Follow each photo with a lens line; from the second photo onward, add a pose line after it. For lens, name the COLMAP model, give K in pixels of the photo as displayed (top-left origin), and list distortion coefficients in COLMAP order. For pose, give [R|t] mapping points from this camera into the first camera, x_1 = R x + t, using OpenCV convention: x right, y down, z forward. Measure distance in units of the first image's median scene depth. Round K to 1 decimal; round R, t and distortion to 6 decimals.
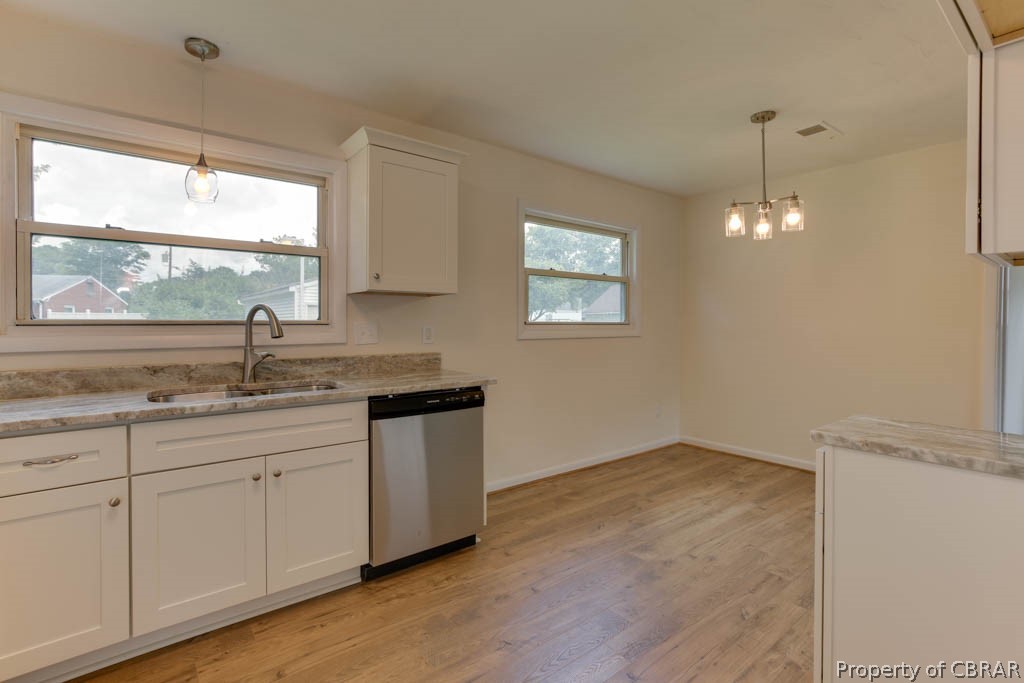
lens RADIAL K [[472.5, 0, 532.7], [0, 472.5, 325.1], [0, 0, 1]] dist [-0.002534, -0.000337]
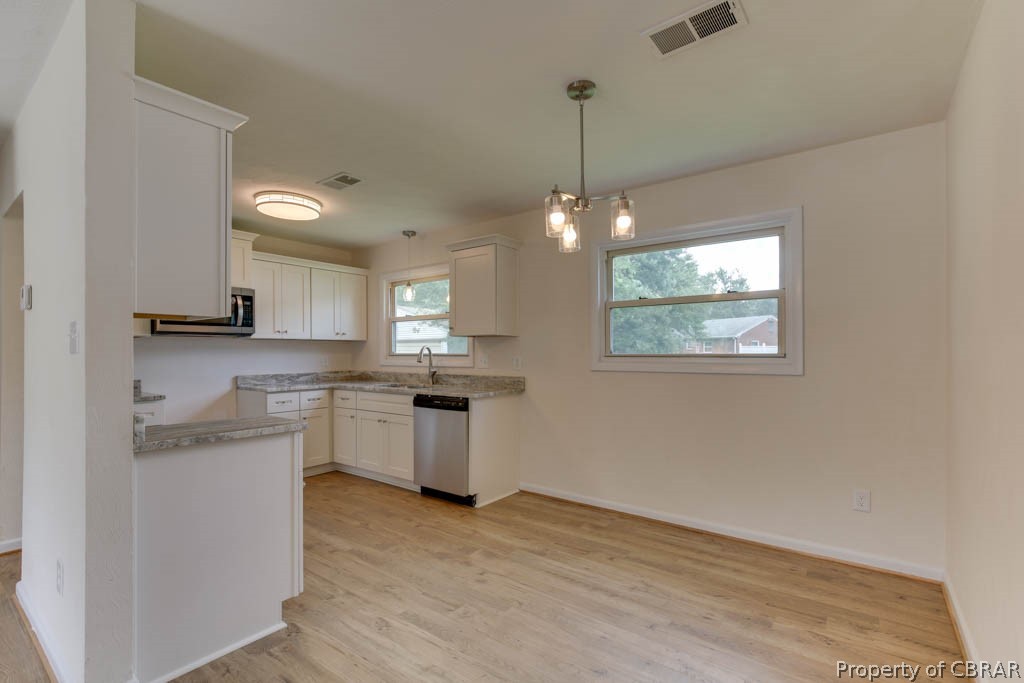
lens RADIAL K [[472.5, 0, 504.9], [0, 472.5, 356.8], [0, 0, 1]] dist [-0.002534, -0.000337]
pose [[0.232667, 0.005002, -0.972544, 1.114675], [-0.003799, 0.999984, 0.004235, -0.004710], [0.972549, 0.002709, 0.232682, 0.640852]]
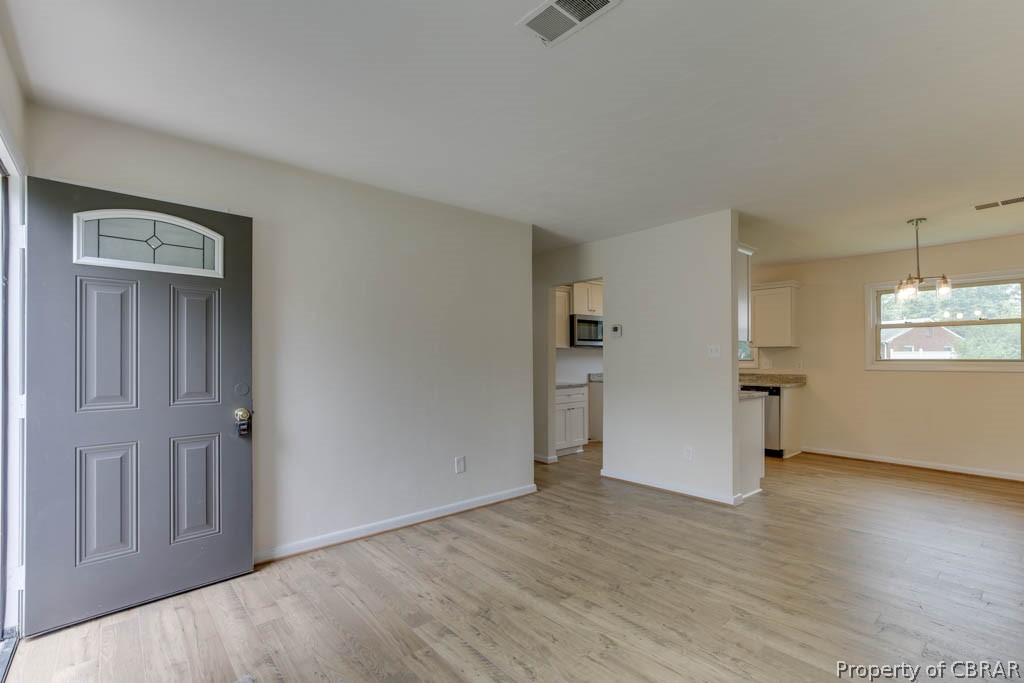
lens RADIAL K [[472.5, 0, 523.5], [0, 472.5, 356.8], [0, 0, 1]] dist [-0.002534, -0.000337]
pose [[0.051830, -0.006038, -0.998638, 1.756224], [-0.006440, 0.999959, -0.006381, 0.002563], [0.998635, 0.006762, 0.051789, -0.298885]]
